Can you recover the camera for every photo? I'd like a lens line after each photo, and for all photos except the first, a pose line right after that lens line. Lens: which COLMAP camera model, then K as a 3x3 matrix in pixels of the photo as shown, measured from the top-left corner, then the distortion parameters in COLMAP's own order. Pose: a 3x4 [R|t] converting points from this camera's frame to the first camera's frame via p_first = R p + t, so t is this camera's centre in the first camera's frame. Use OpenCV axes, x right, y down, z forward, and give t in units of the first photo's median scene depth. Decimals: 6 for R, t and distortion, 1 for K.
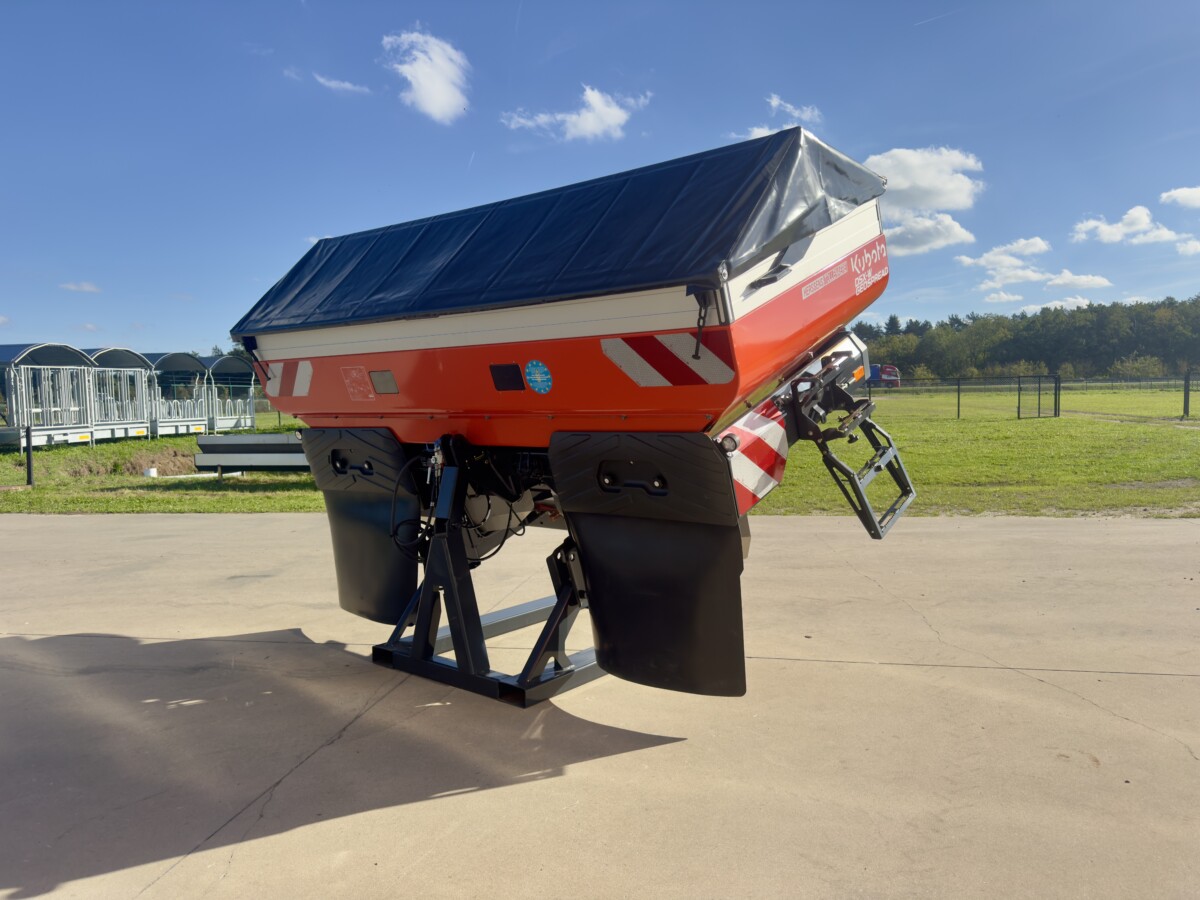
lens RADIAL K [[859.1, 0, 613.2], [0, 859.1, 449.6], [0, 0, 1]] dist [-0.000586, 0.005735]
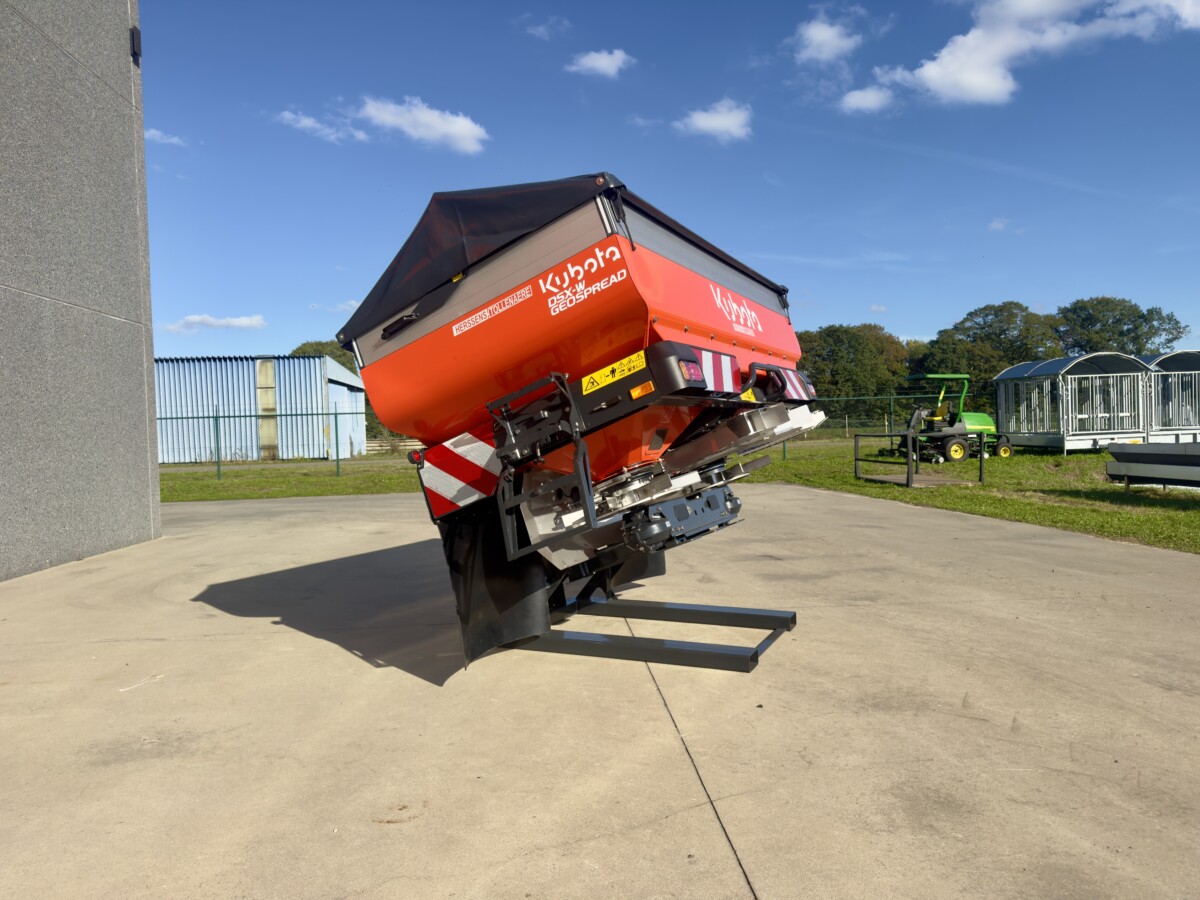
lens RADIAL K [[855.8, 0, 611.5], [0, 855.8, 447.1], [0, 0, 1]] dist [0.013813, 0.001320]
pose [[0.248104, 0.031671, -0.968215, 0.390245], [-0.036556, 0.999060, 0.023312, -0.017144], [0.968043, 0.029611, 0.249029, 0.258809]]
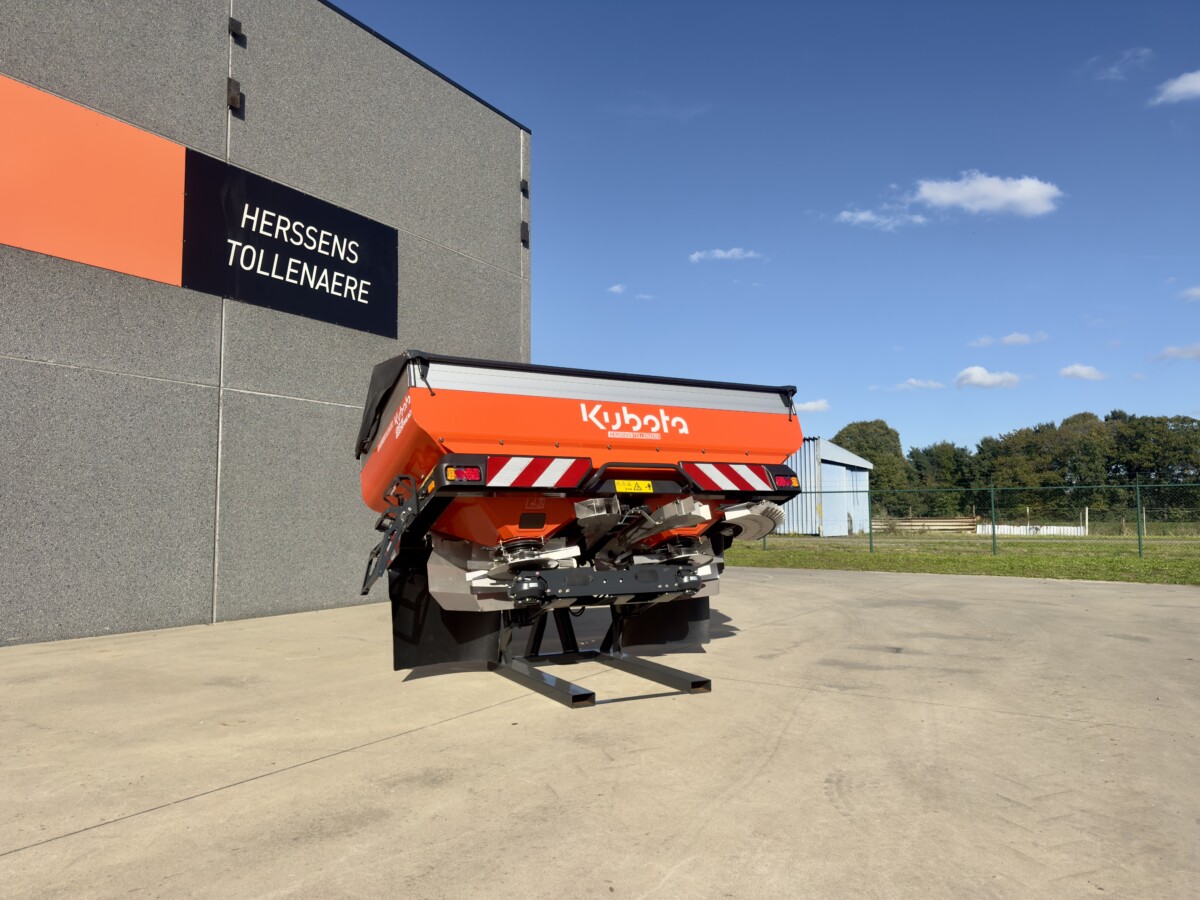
lens RADIAL K [[840.7, 0, 600.0], [0, 840.7, 450.0], [0, 0, 1]] dist [0.058952, -0.081490]
pose [[-0.392898, -0.052150, -0.918102, 0.473448], [-0.049996, 0.998125, -0.035300, -0.038092], [0.918222, 0.032032, -0.394769, 0.591859]]
